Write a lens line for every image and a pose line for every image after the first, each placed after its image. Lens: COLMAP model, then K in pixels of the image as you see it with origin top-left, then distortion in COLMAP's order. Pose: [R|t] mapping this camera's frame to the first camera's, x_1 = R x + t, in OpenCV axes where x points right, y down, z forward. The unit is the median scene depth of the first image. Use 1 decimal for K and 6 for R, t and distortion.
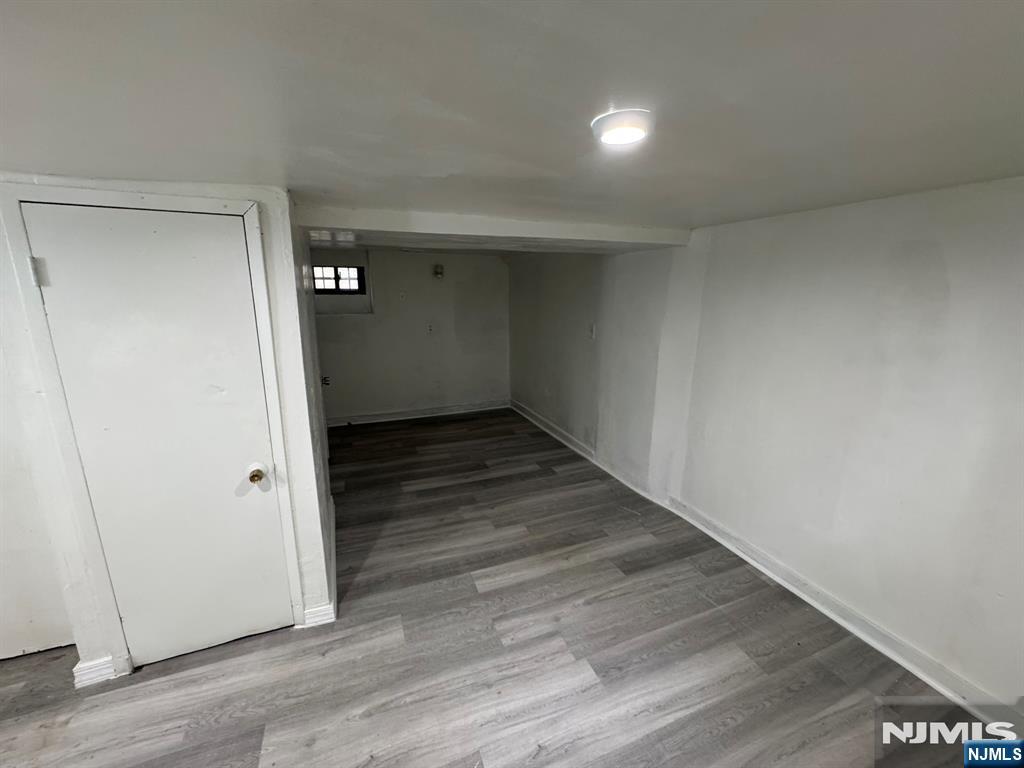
lens RADIAL K [[412.0, 0, 503.8], [0, 412.0, 382.1], [0, 0, 1]] dist [-0.004456, 0.000592]
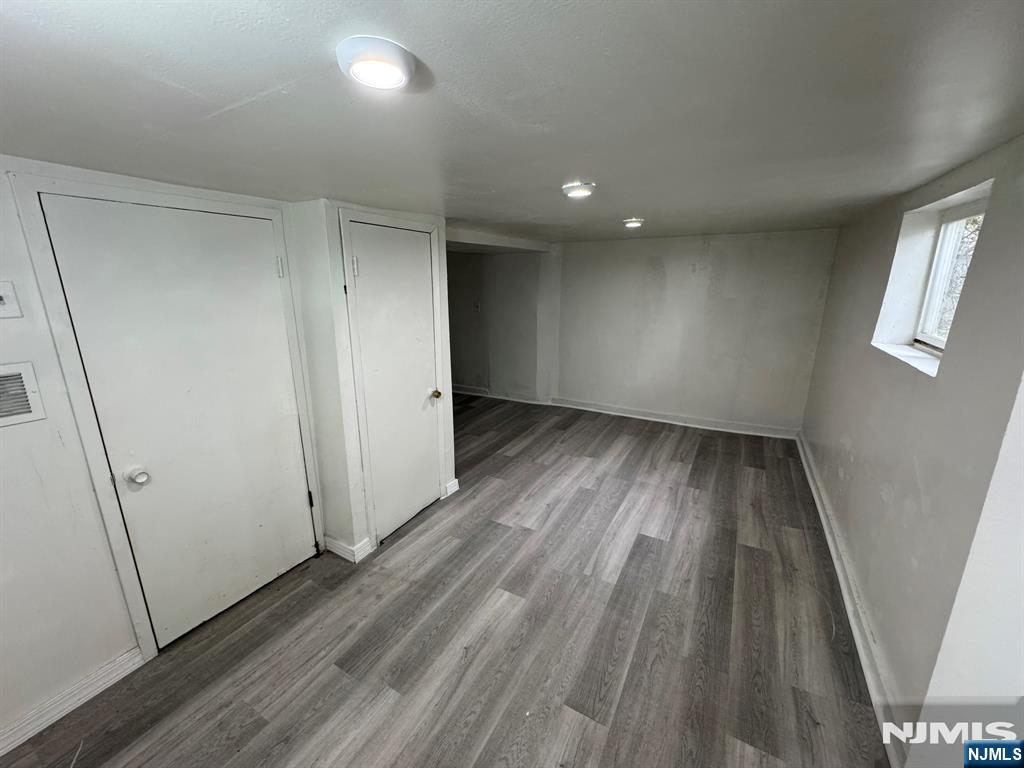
lens RADIAL K [[412.0, 0, 506.2], [0, 412.0, 385.0], [0, 0, 1]] dist [-0.004456, 0.000592]
pose [[0.779130, -0.168645, 0.603751, -1.169943], [0.153908, 0.985115, 0.076556, 0.096382], [-0.607675, 0.033275, 0.793488, -0.382239]]
